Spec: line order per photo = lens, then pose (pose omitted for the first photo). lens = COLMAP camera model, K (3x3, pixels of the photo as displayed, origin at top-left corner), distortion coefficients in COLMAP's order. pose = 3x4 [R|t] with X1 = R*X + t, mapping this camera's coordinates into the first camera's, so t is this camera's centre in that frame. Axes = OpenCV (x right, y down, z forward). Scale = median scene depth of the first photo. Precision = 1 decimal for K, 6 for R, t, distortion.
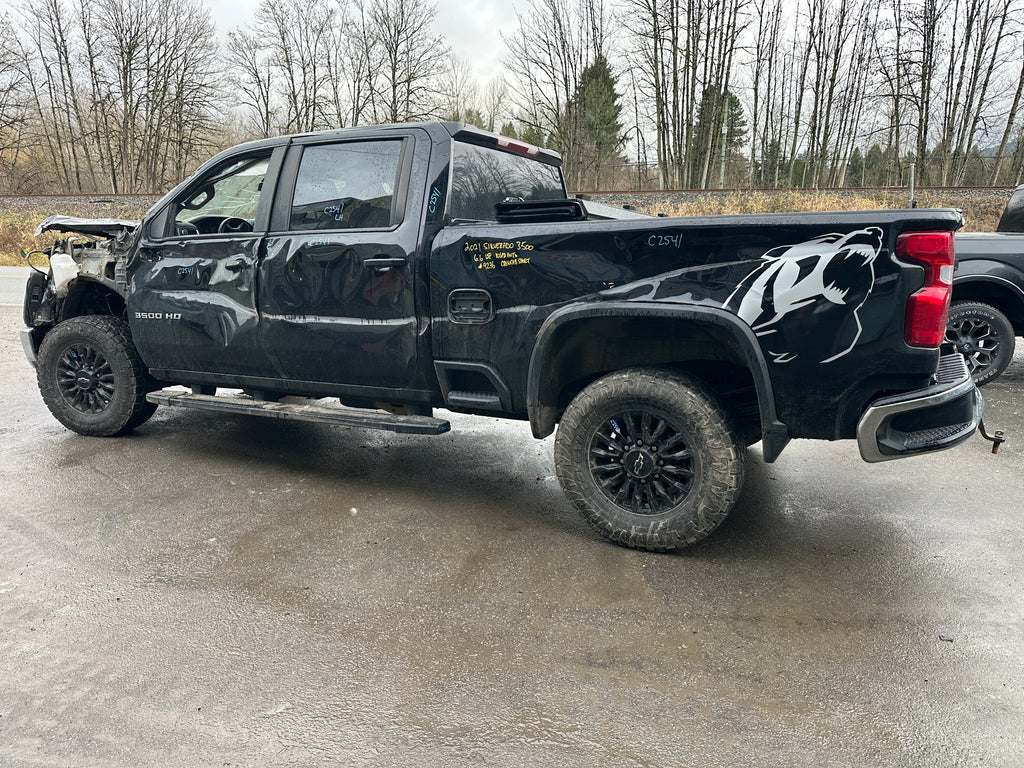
lens RADIAL K [[711.1, 0, 511.9], [0, 711.1, 389.9], [0, 0, 1]] dist [0.049521, -0.050654]
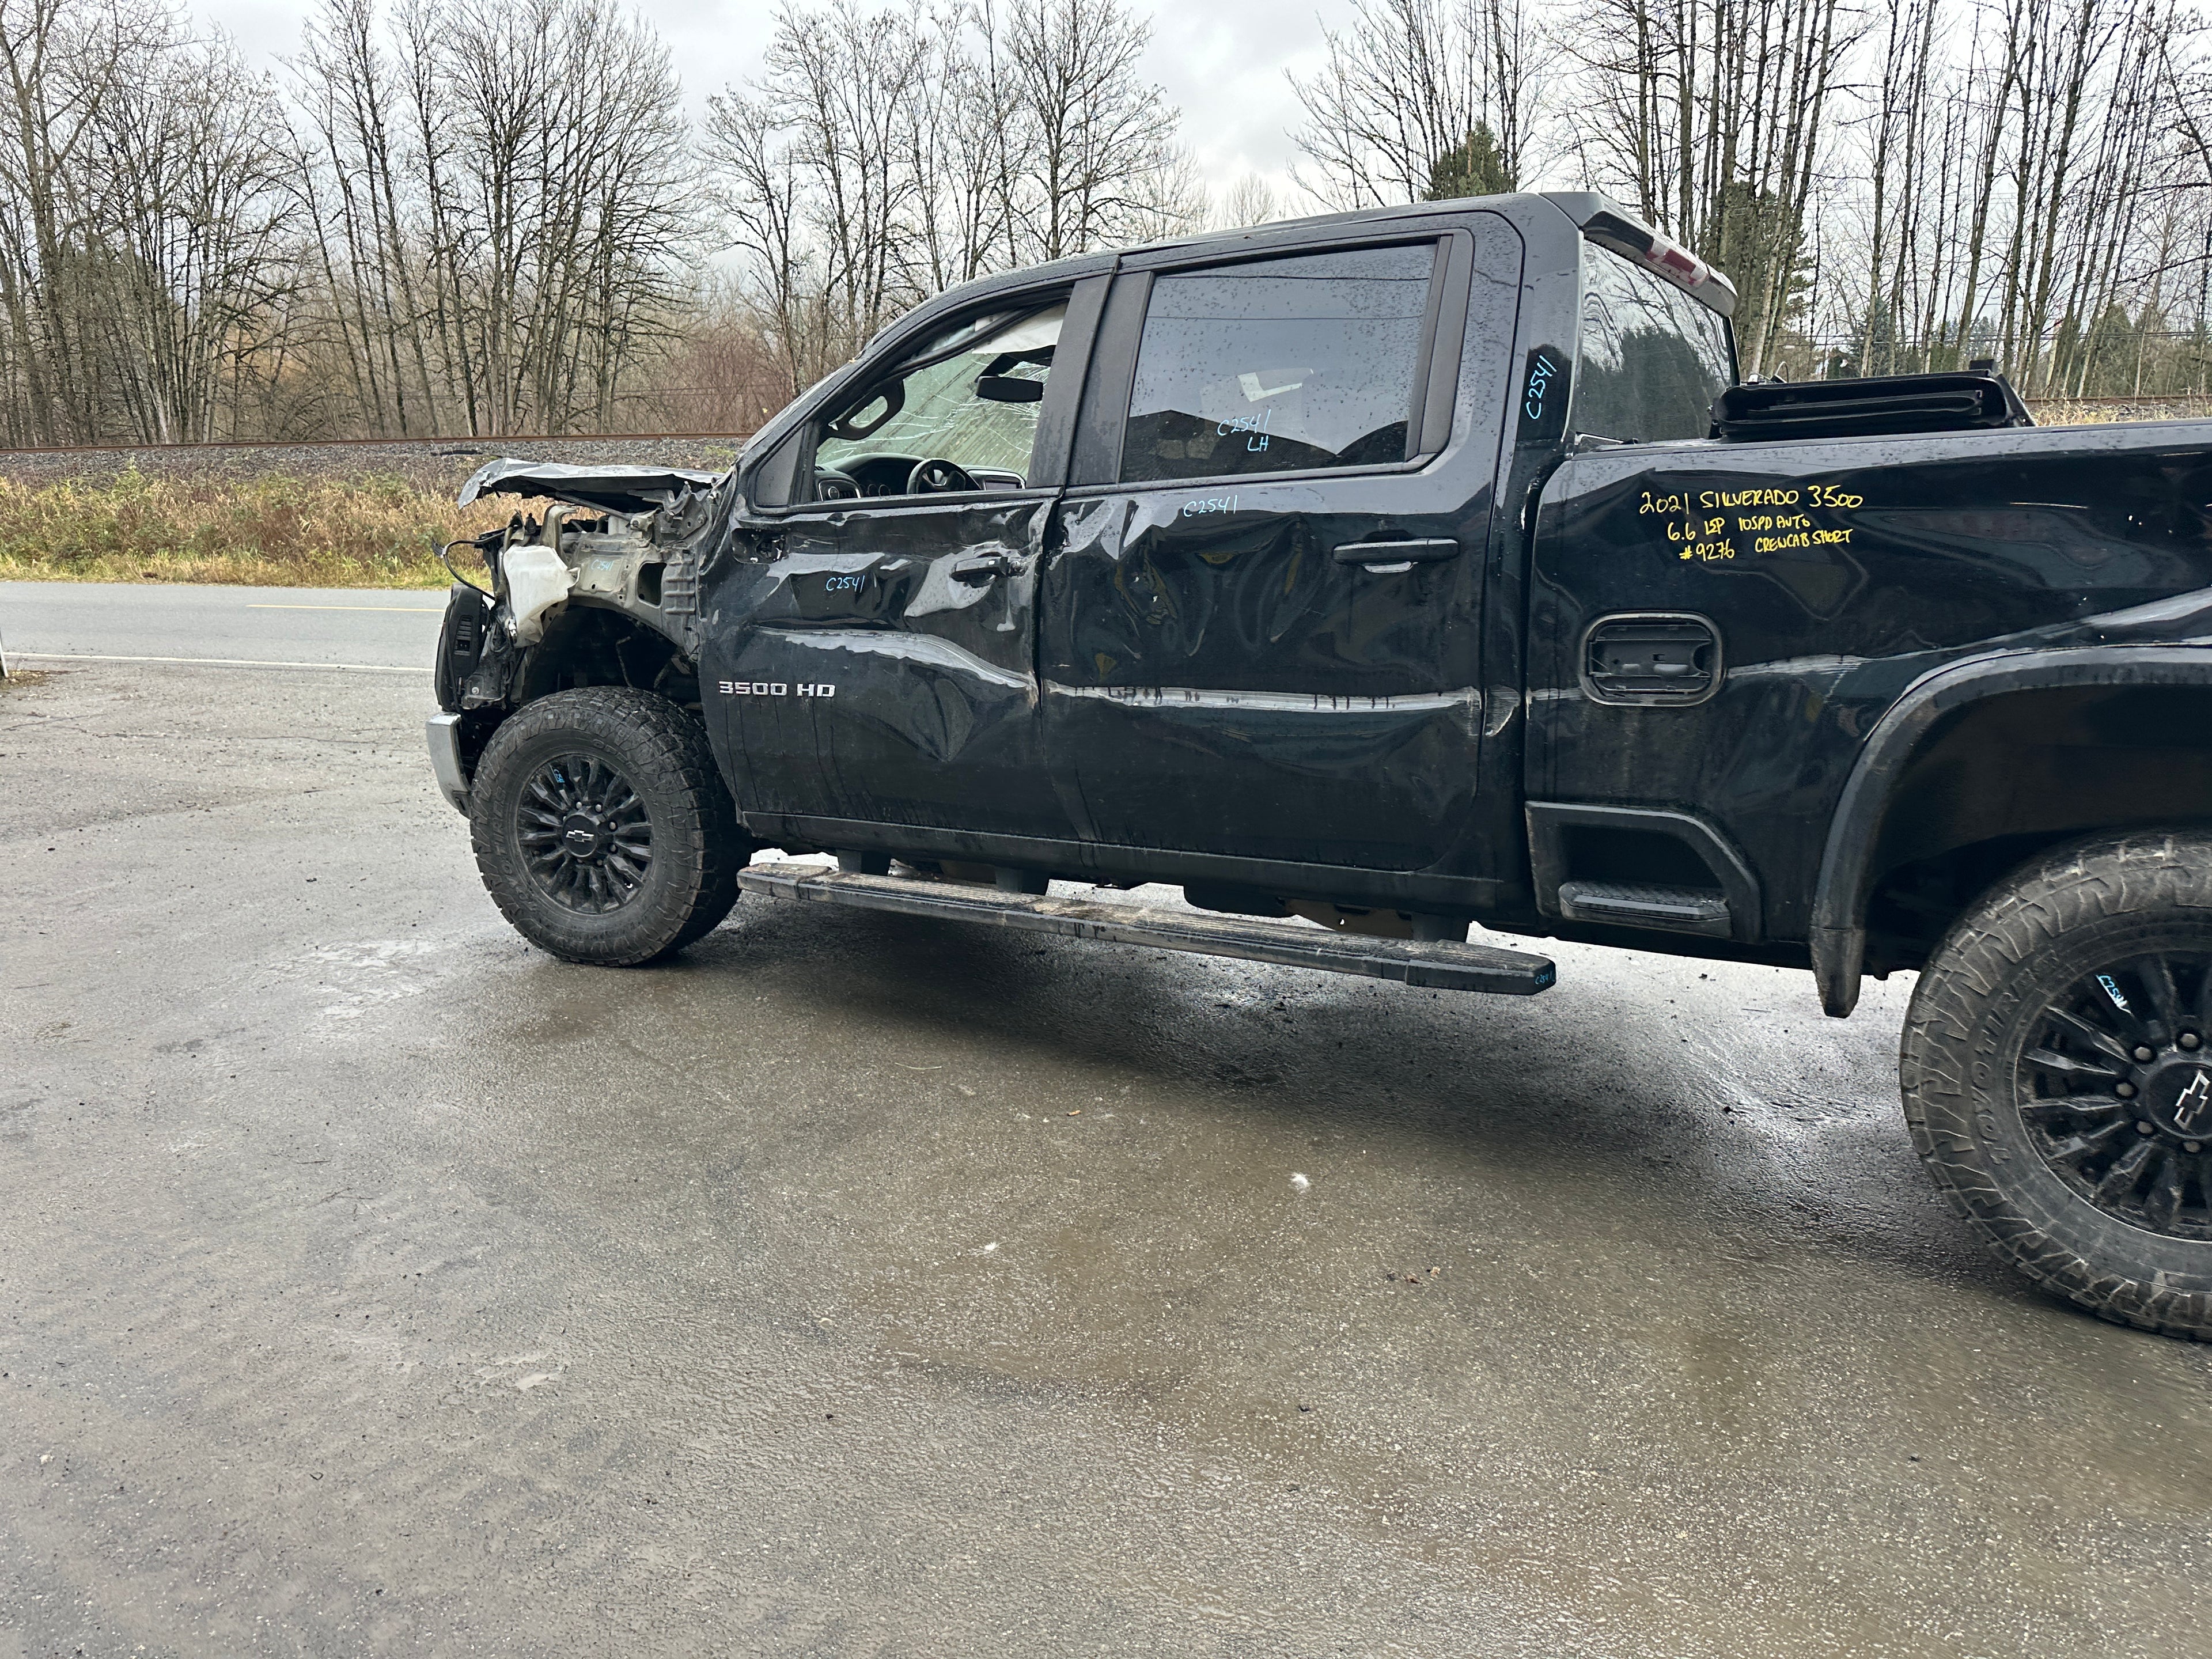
lens RADIAL K [[1536.6, 0, 1117.3], [0, 1536.6, 826.3], [0, 0, 1]] dist [0.099229, -0.137129]
pose [[0.994812, 0.012595, -0.100945, -0.176484], [-0.014417, 0.999746, -0.017342, -0.007711], [0.100701, 0.018707, 0.994741, 0.099328]]
